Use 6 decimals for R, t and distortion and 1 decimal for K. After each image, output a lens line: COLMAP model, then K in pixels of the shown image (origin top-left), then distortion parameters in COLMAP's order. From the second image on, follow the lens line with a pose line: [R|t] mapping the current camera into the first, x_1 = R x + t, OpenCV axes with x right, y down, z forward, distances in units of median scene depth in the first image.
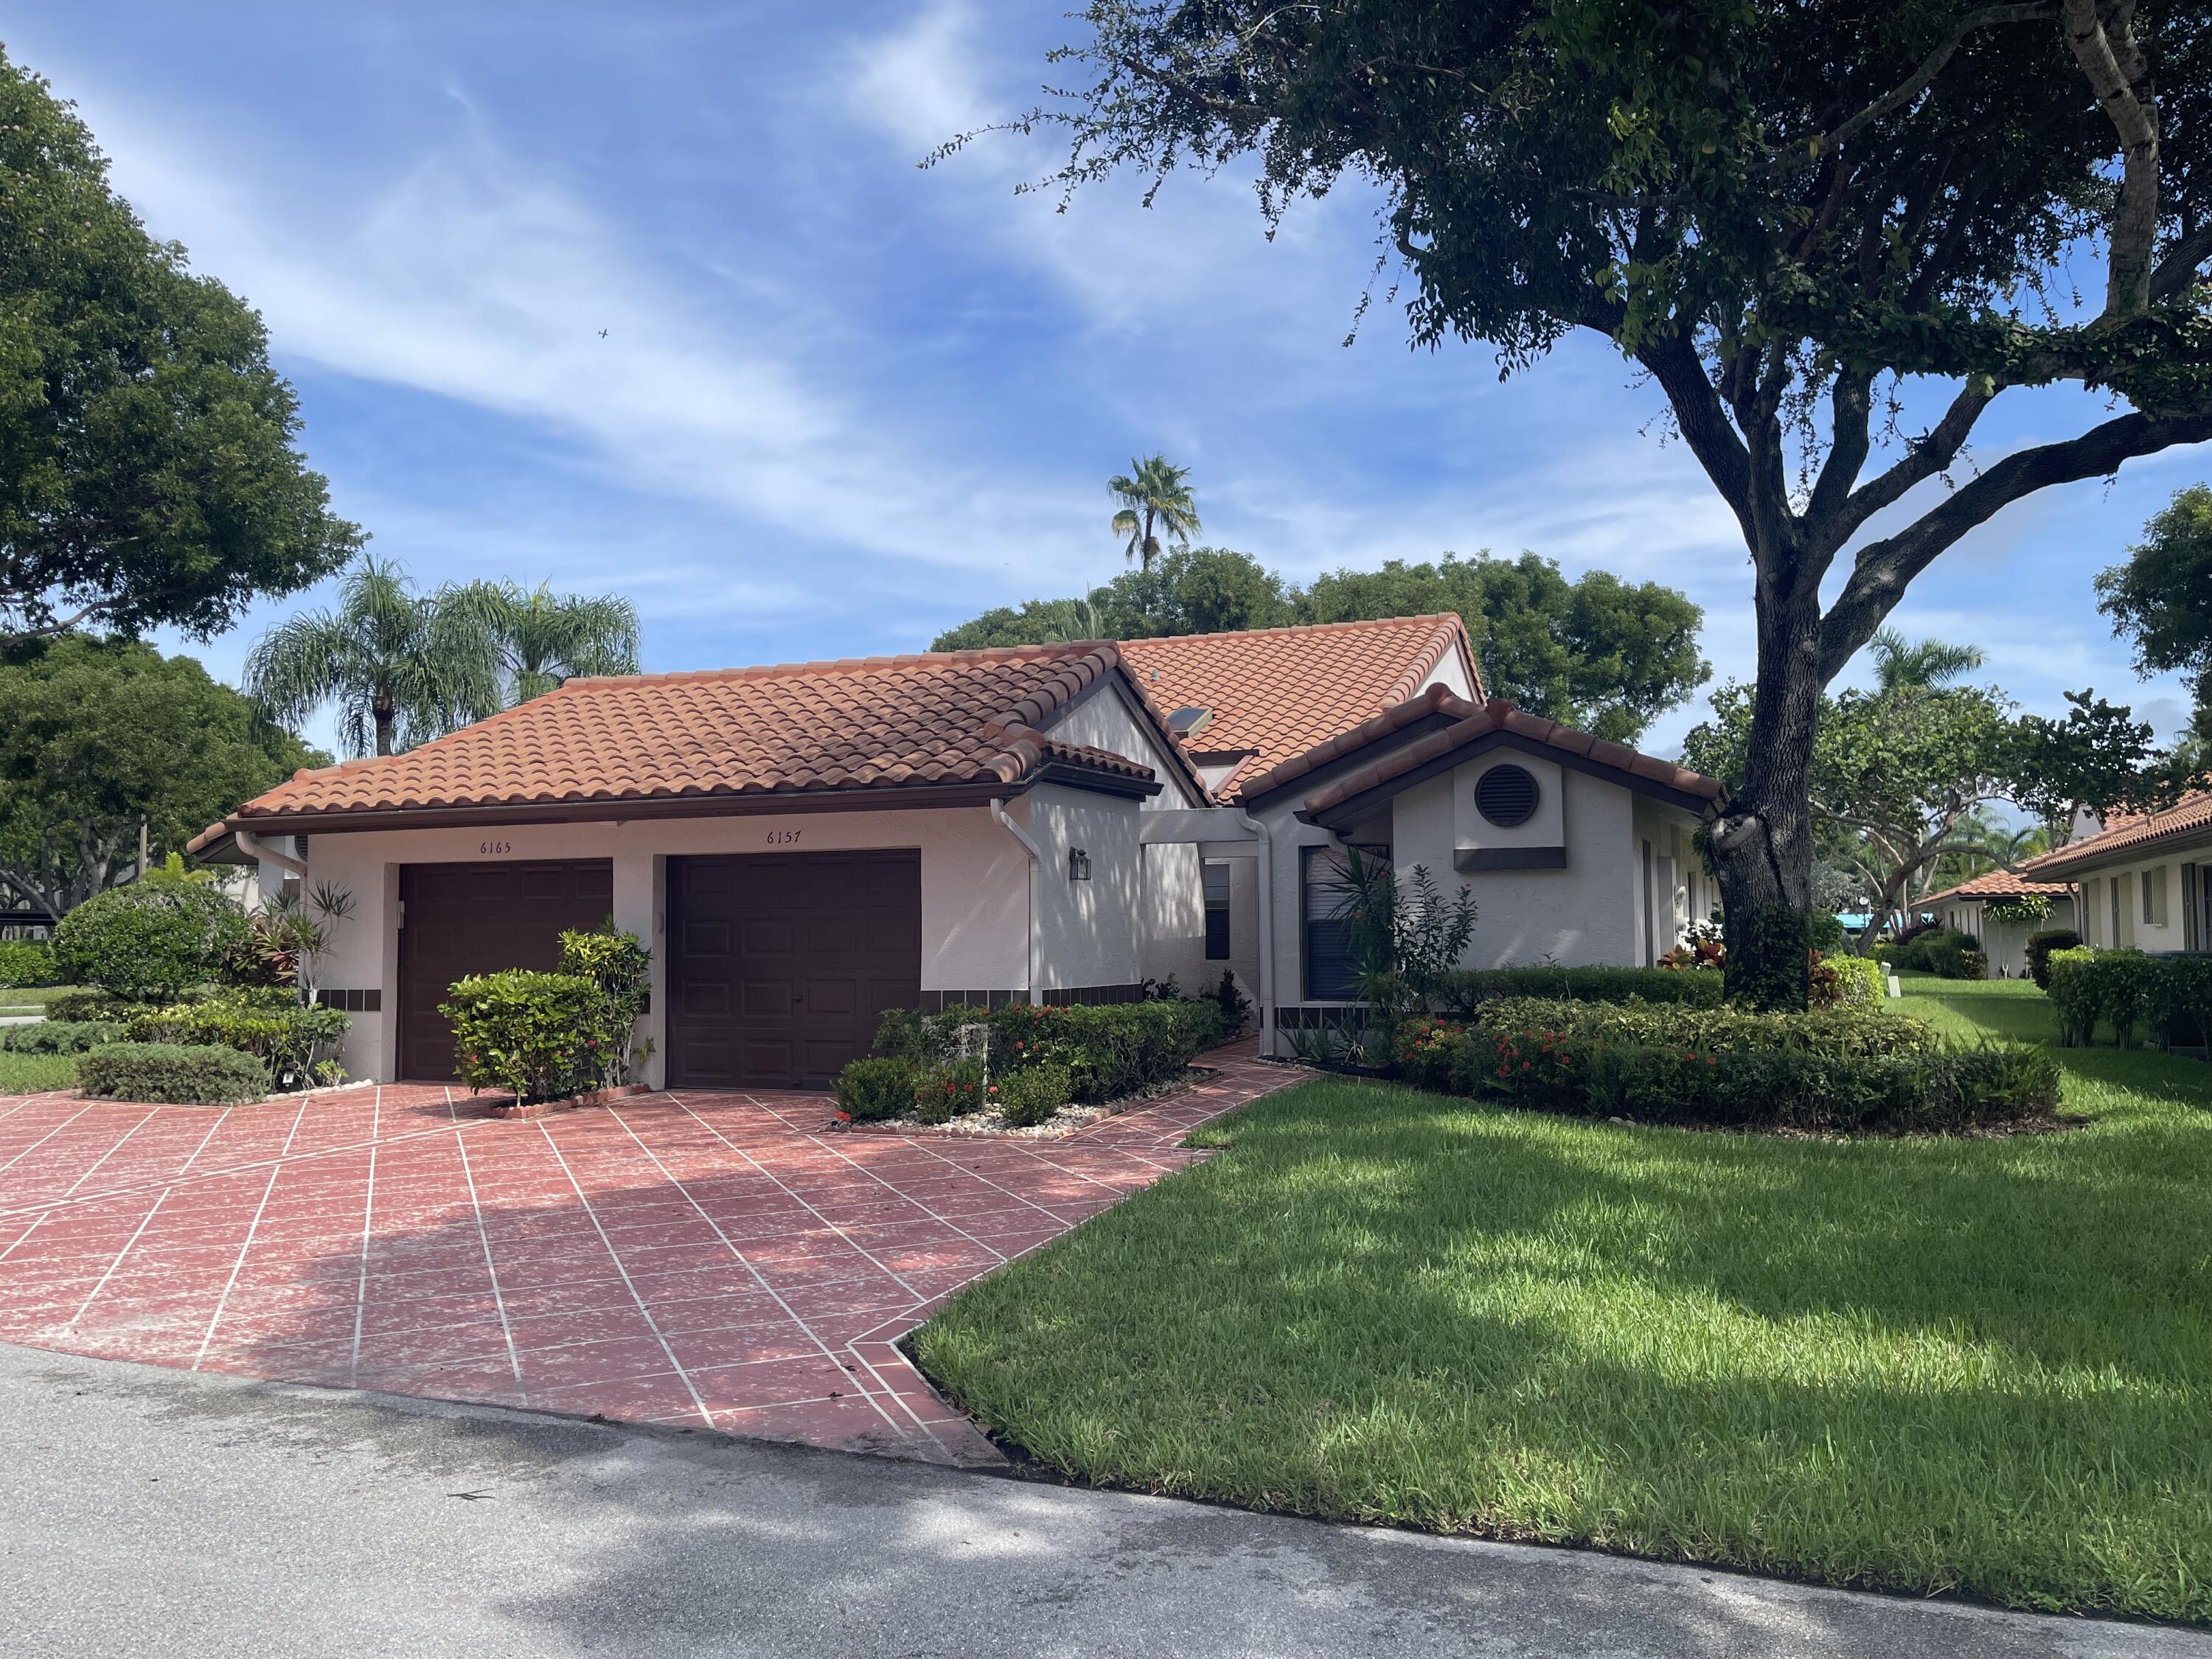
lens RADIAL K [[1627.8, 0, 1091.0], [0, 1627.8, 824.5], [0, 0, 1]] dist [0.009135, 0.000894]
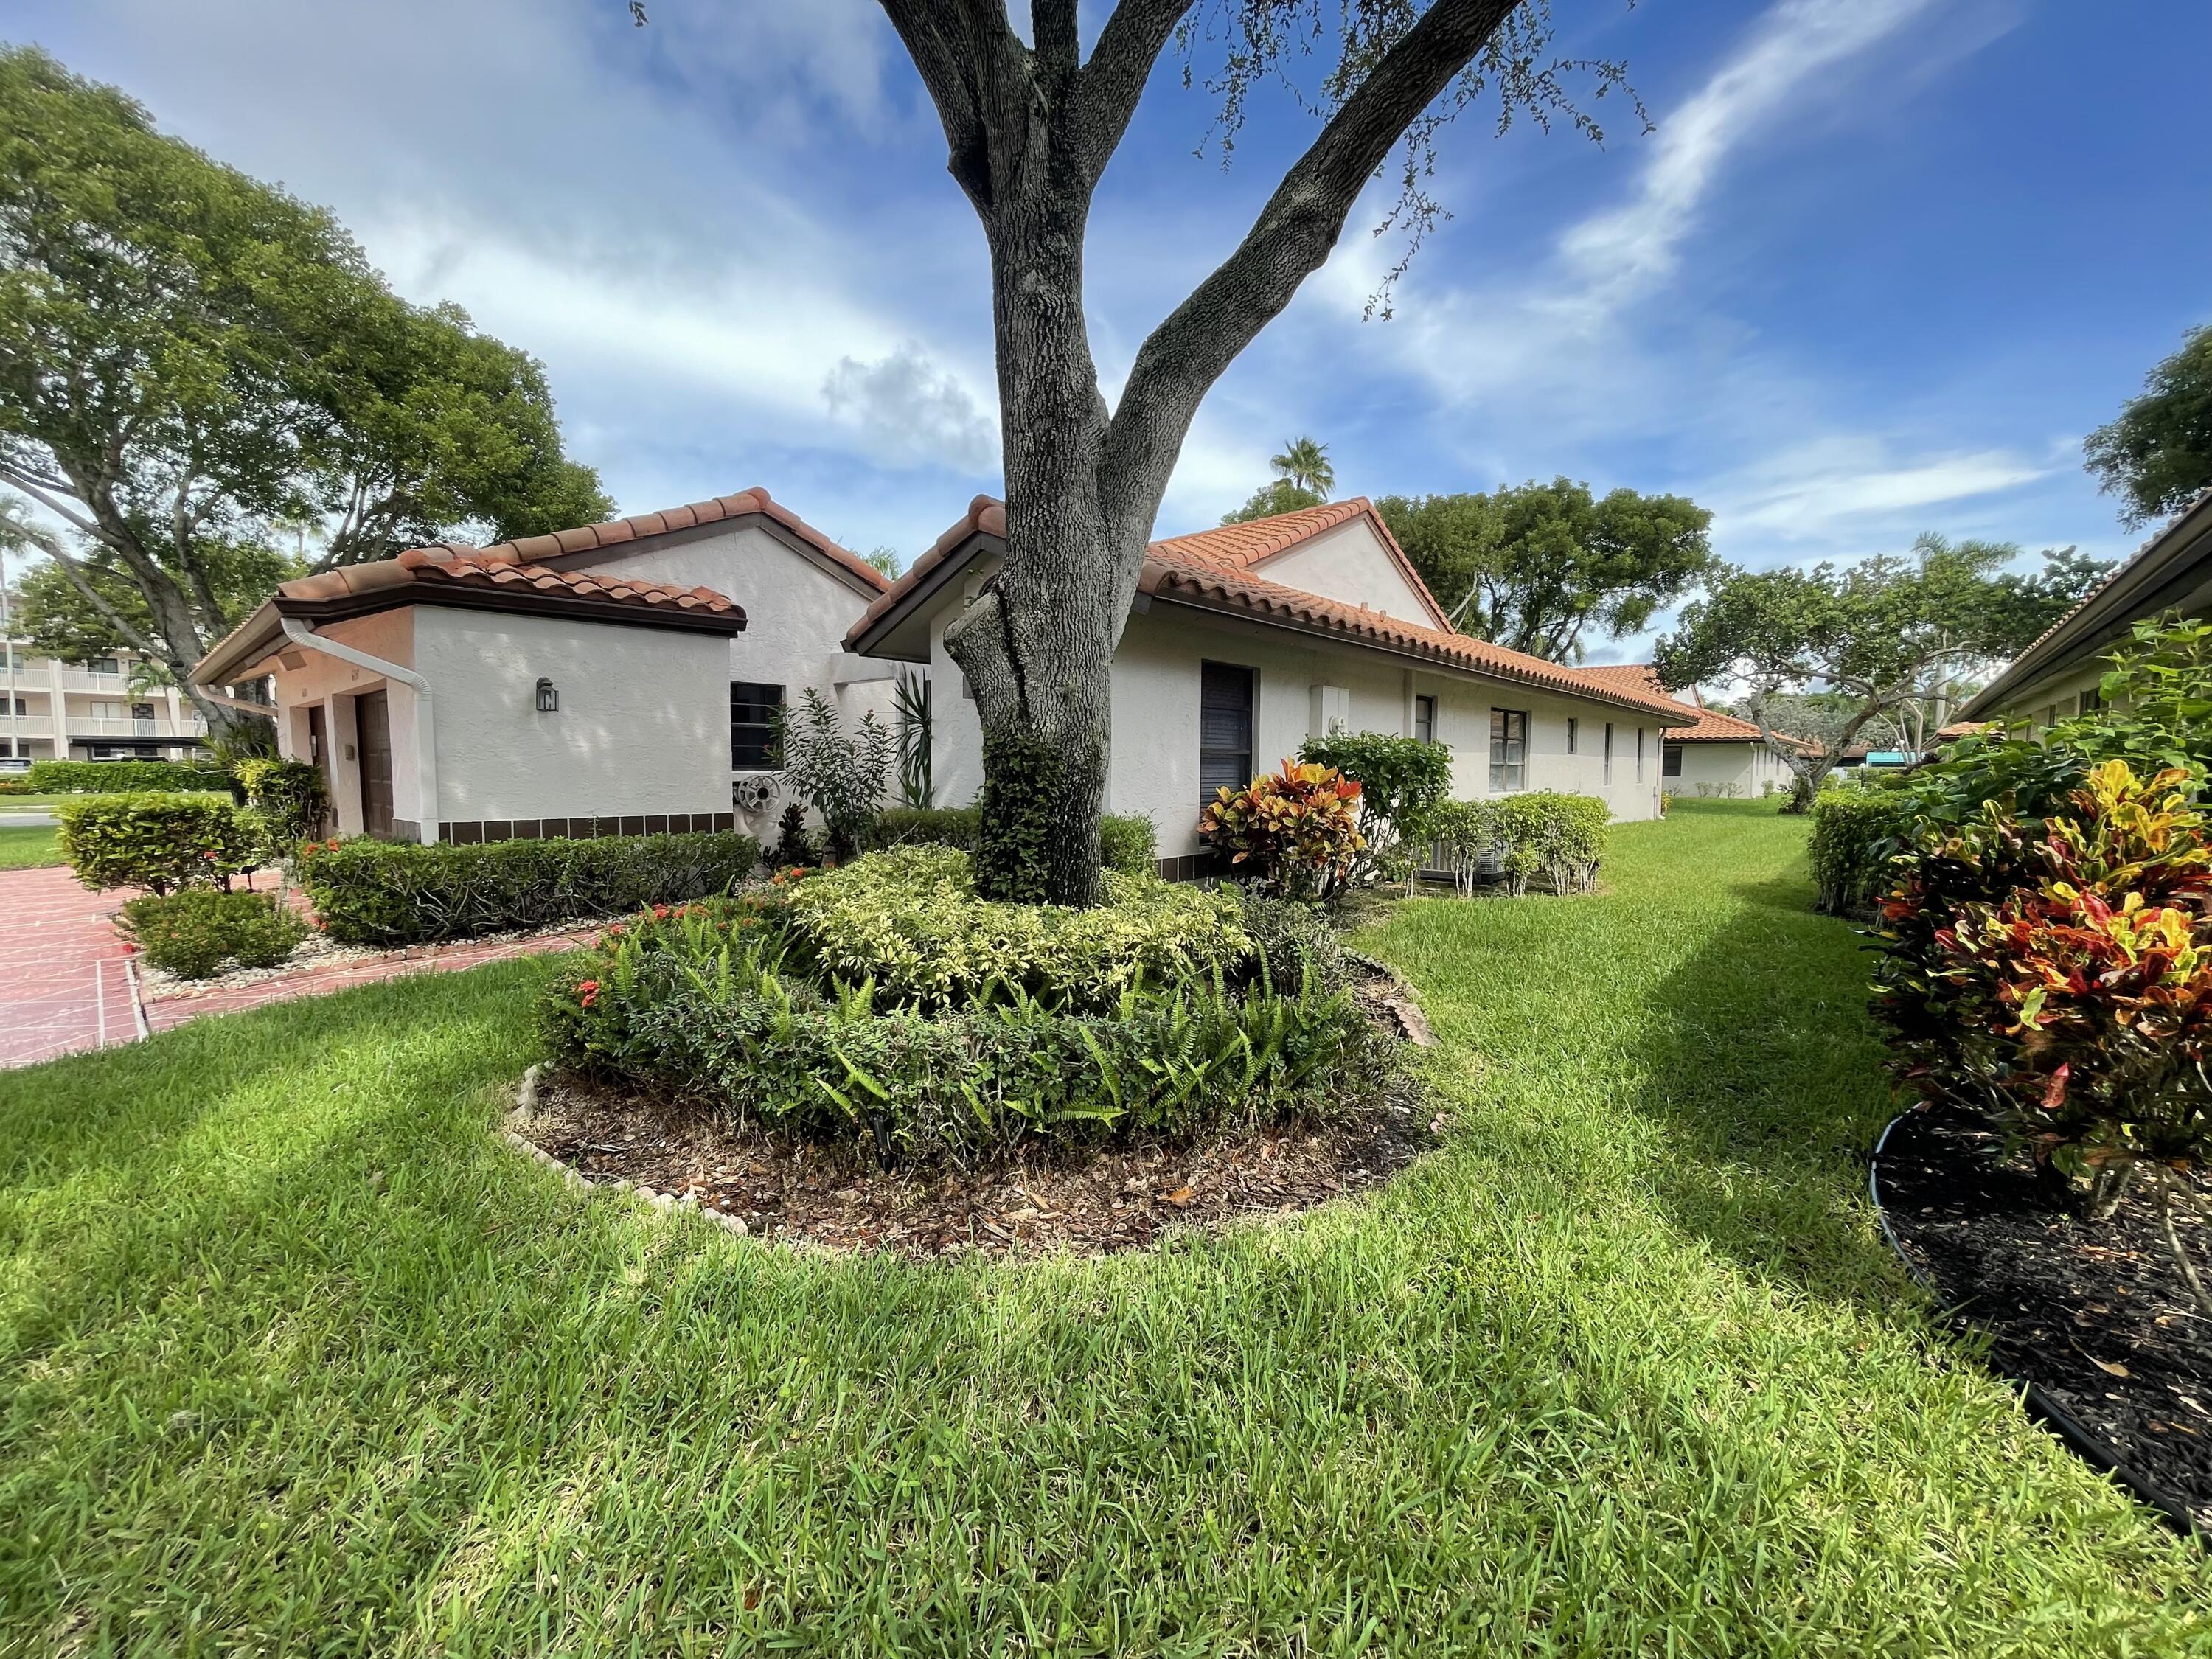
lens RADIAL K [[894.0, 0, 1112.9], [0, 894.0, 833.3], [0, 0, 1]] dist [0.002580, -0.001630]
pose [[0.955233, 0.022122, -0.295028, 0.558649], [0.019653, 0.990254, 0.137883, 0.042208], [0.295202, -0.137509, 0.945488, 0.670387]]
